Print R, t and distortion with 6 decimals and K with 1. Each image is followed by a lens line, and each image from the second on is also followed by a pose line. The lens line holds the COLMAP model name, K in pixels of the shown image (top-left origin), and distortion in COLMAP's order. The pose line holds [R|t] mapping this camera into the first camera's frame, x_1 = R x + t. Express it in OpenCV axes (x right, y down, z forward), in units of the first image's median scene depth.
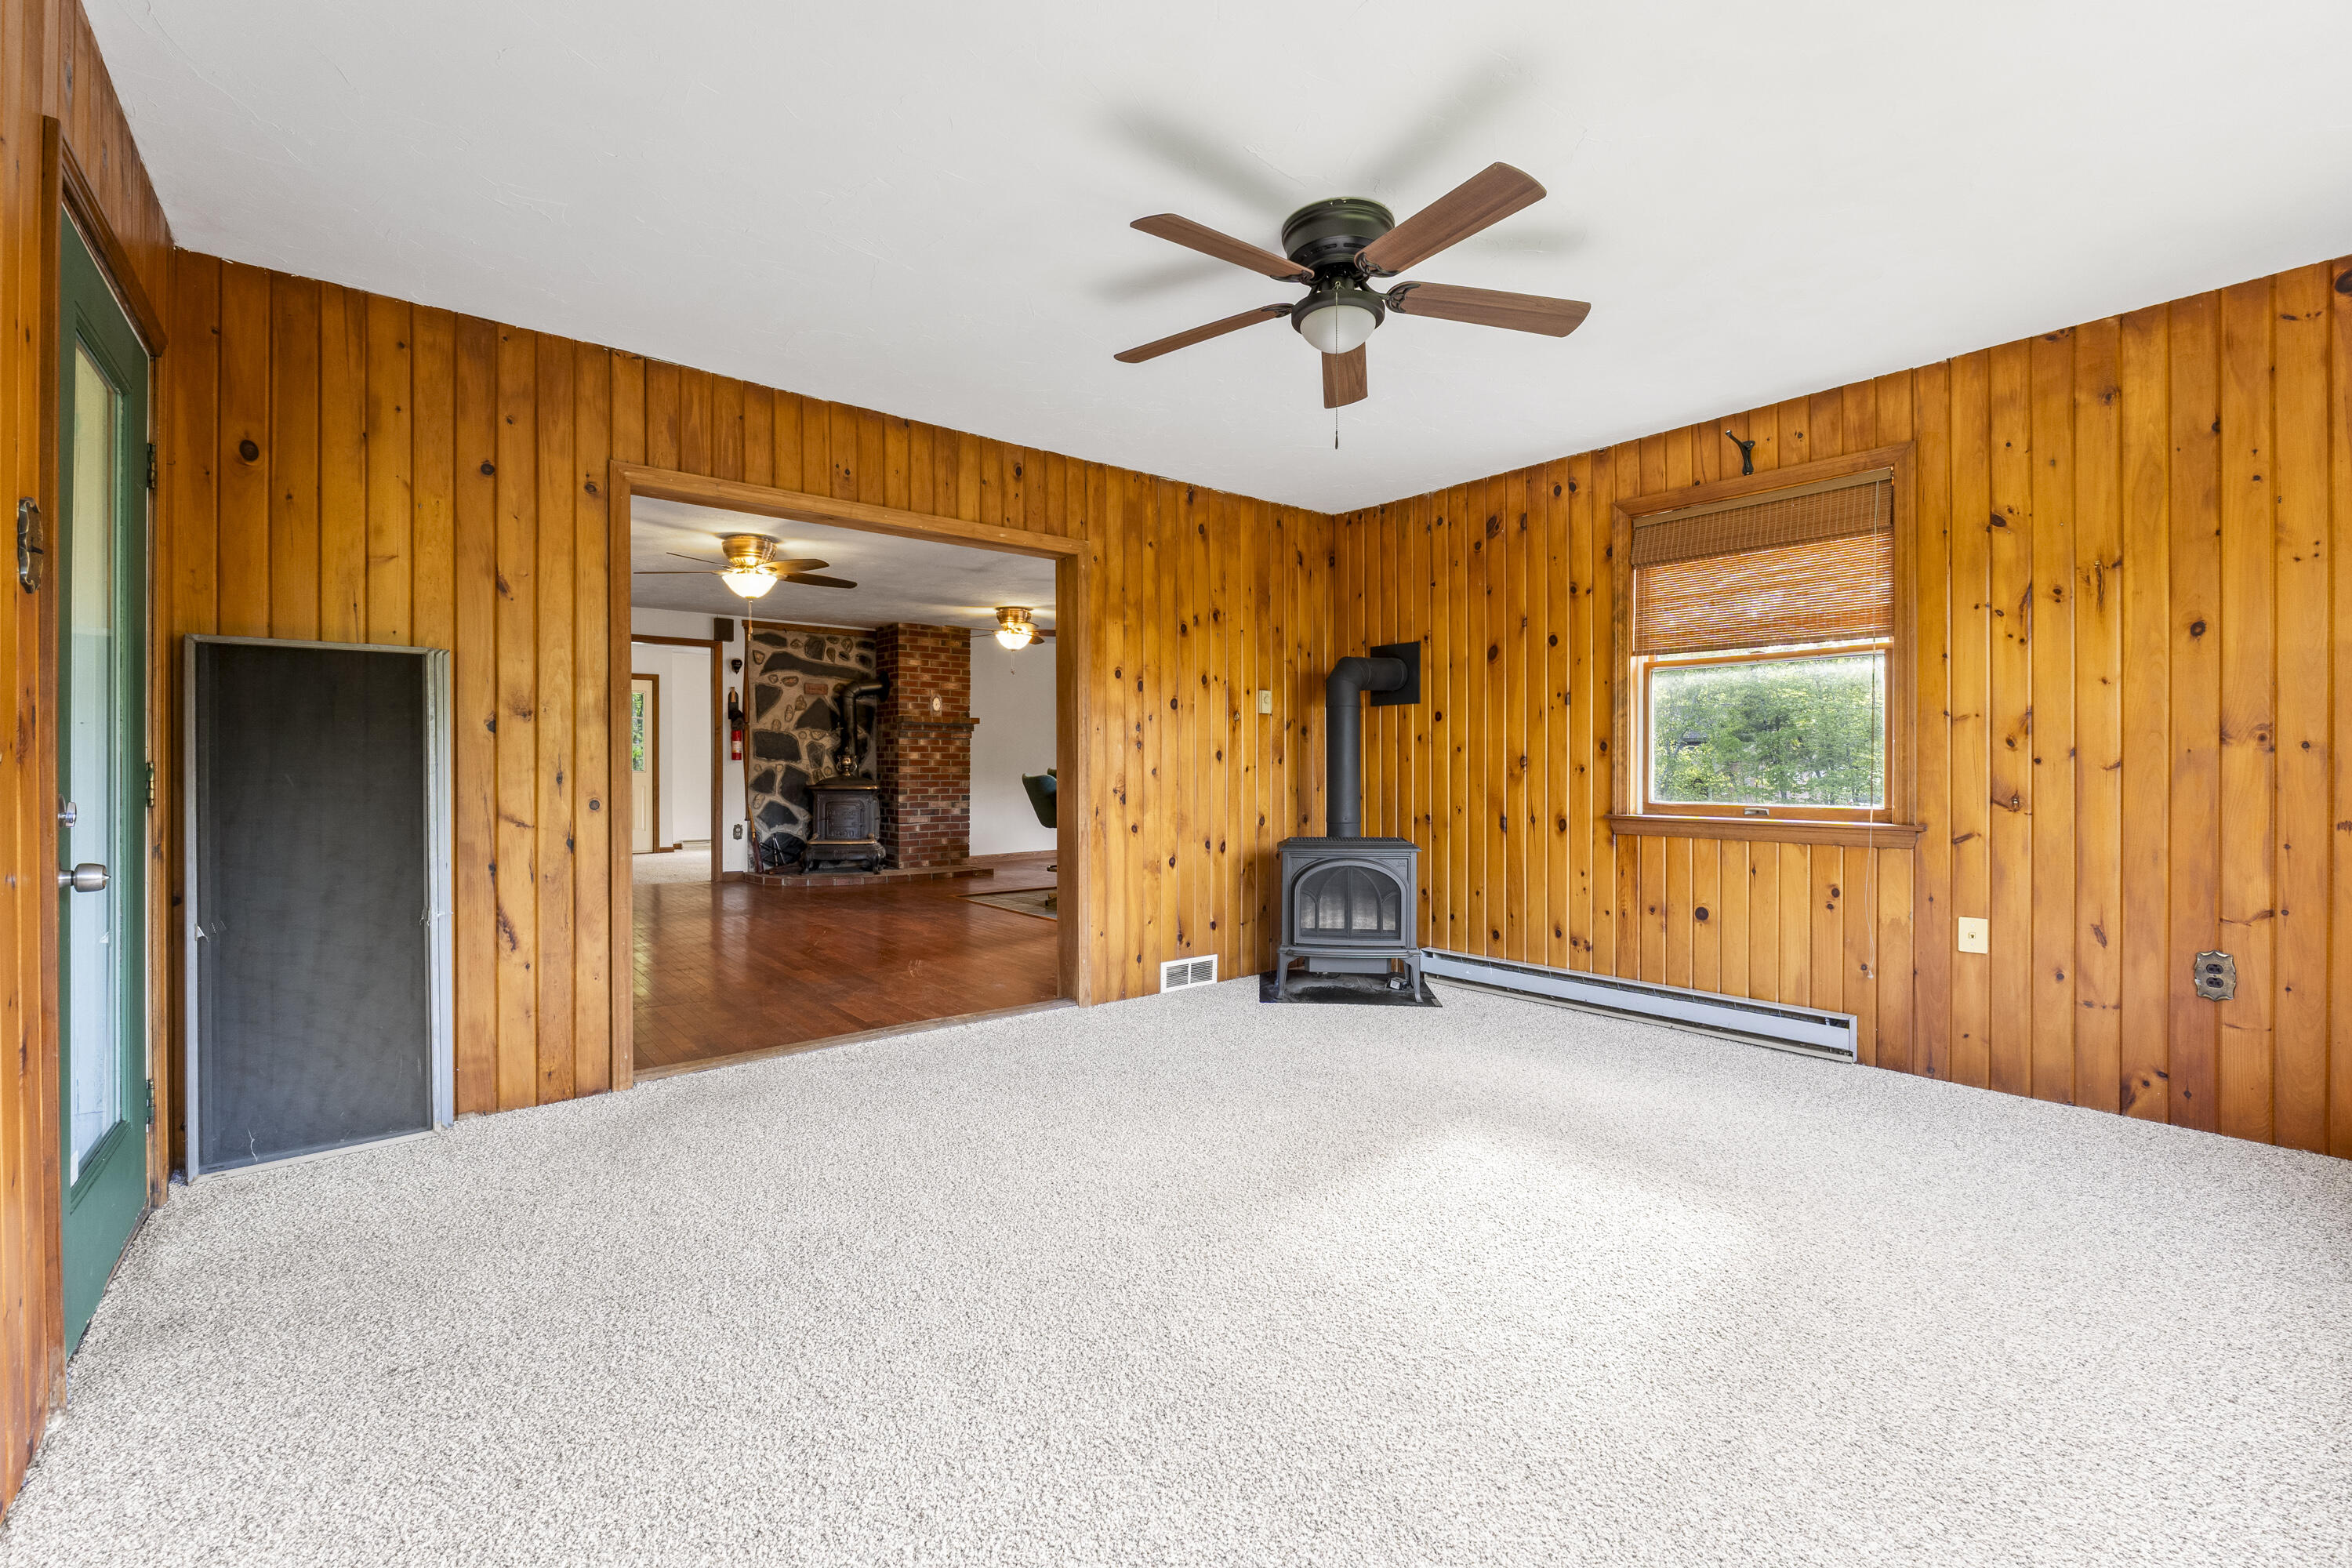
lens RADIAL K [[1004.4, 0, 1174.9], [0, 1004.4, 780.6], [0, 0, 1]] dist [-0.007884, 0.000962]
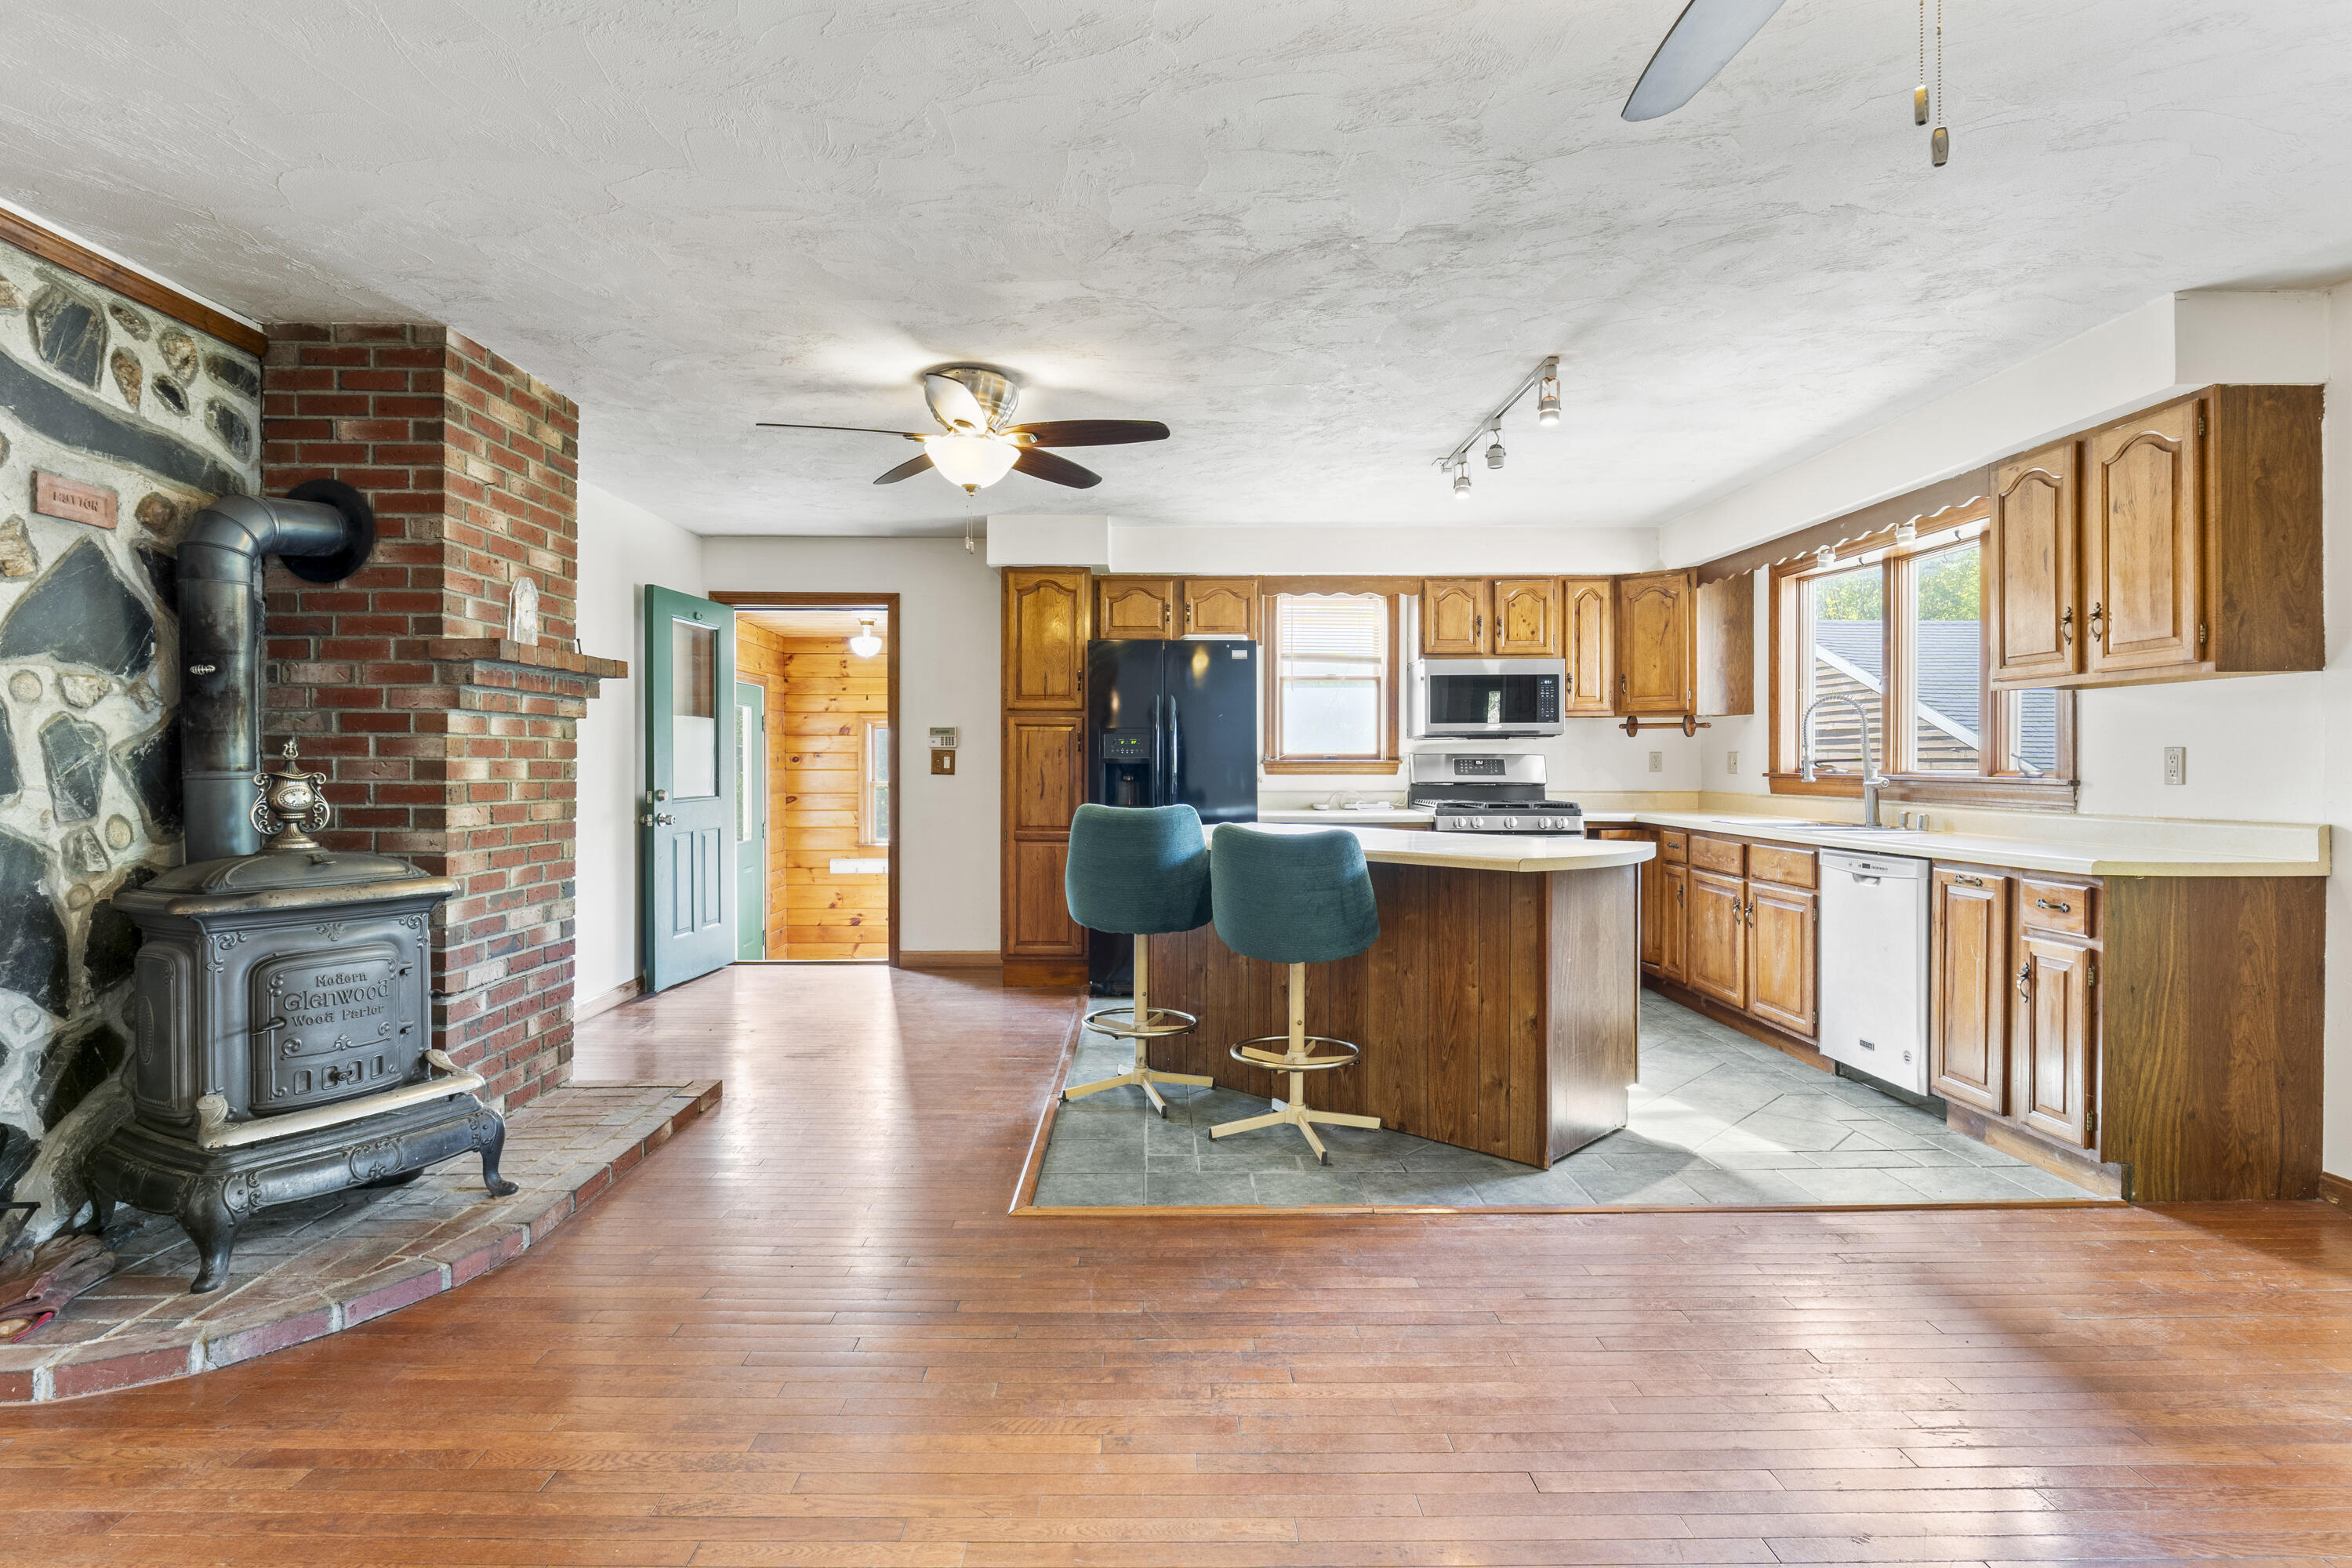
lens RADIAL K [[1172.6, 0, 1167.9], [0, 1172.6, 774.8], [0, 0, 1]] dist [-0.005409, -0.002040]
pose [[0.622162, -0.008983, 0.782837, -0.411621], [0.011191, 0.999934, 0.002581, -0.021890], [-0.782809, 0.007155, 0.622221, 0.609694]]
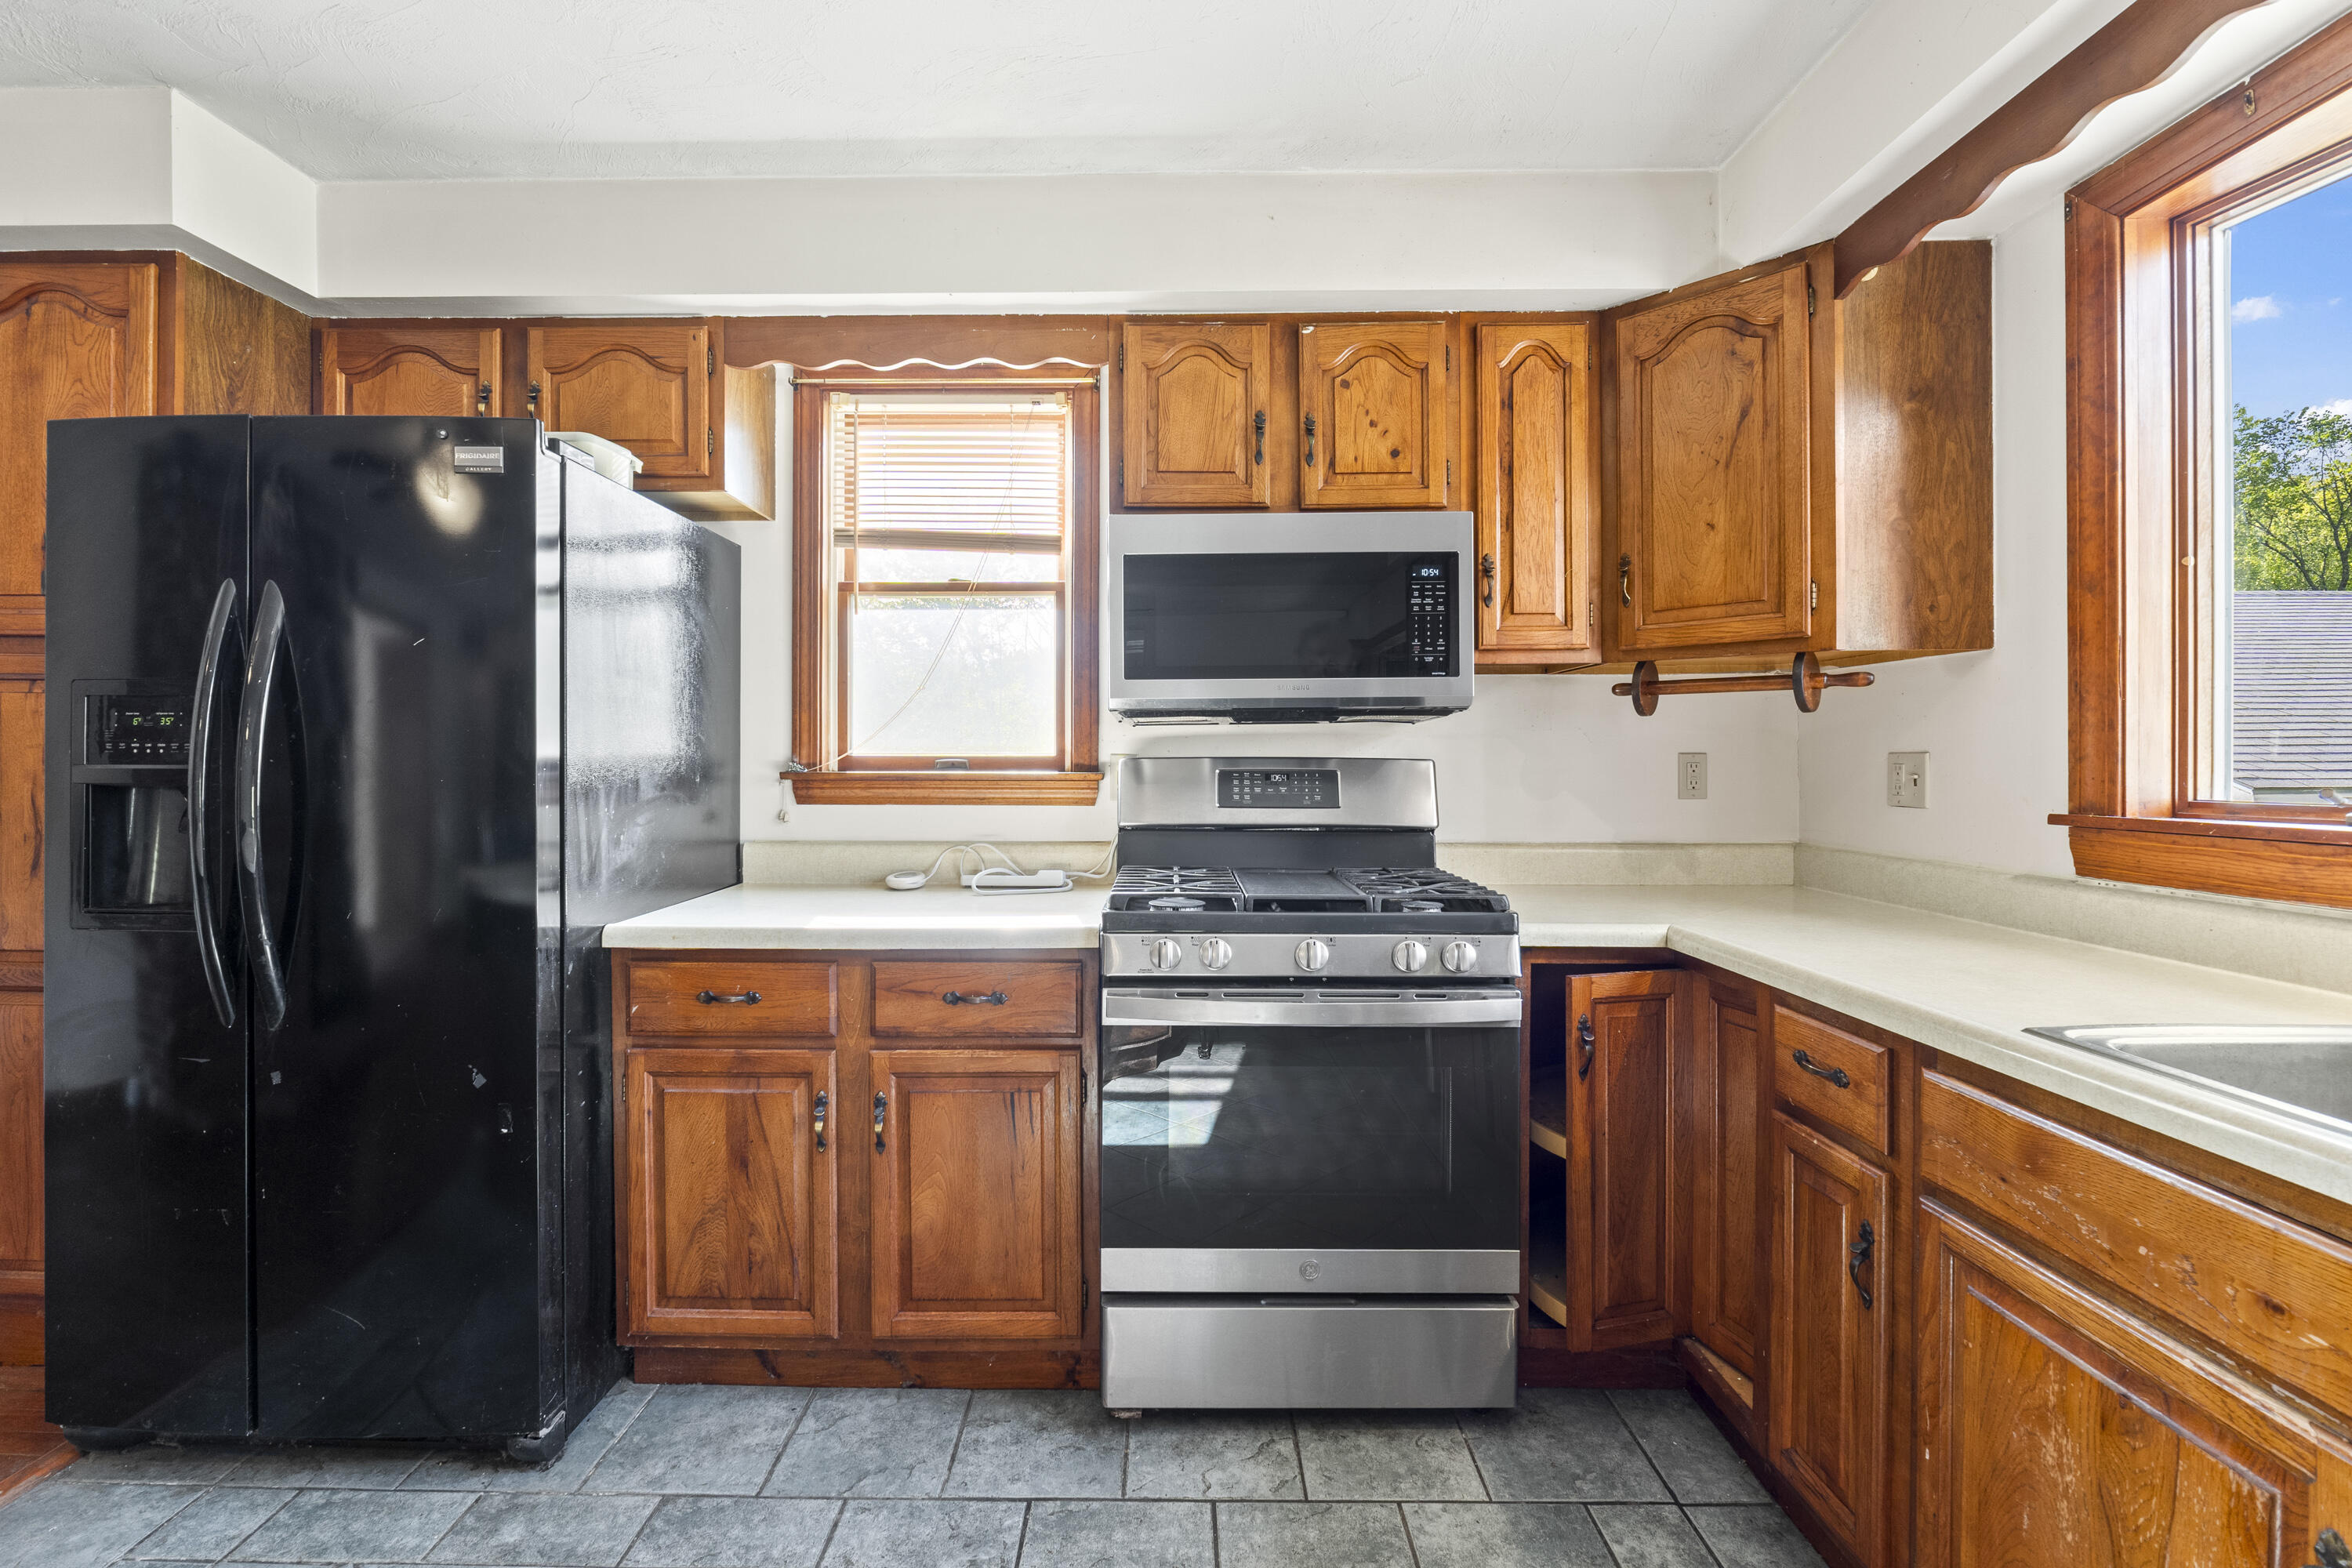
lens RADIAL K [[1004.4, 0, 1167.4], [0, 1004.4, 766.7], [0, 0, 1]] dist [-0.007884, 0.000962]
pose [[0.634430, 0.000283, 0.772980, 0.025916], [0.009630, 0.999919, -0.008271, -0.026225], [-0.772920, 0.012691, 0.634376, 0.755937]]
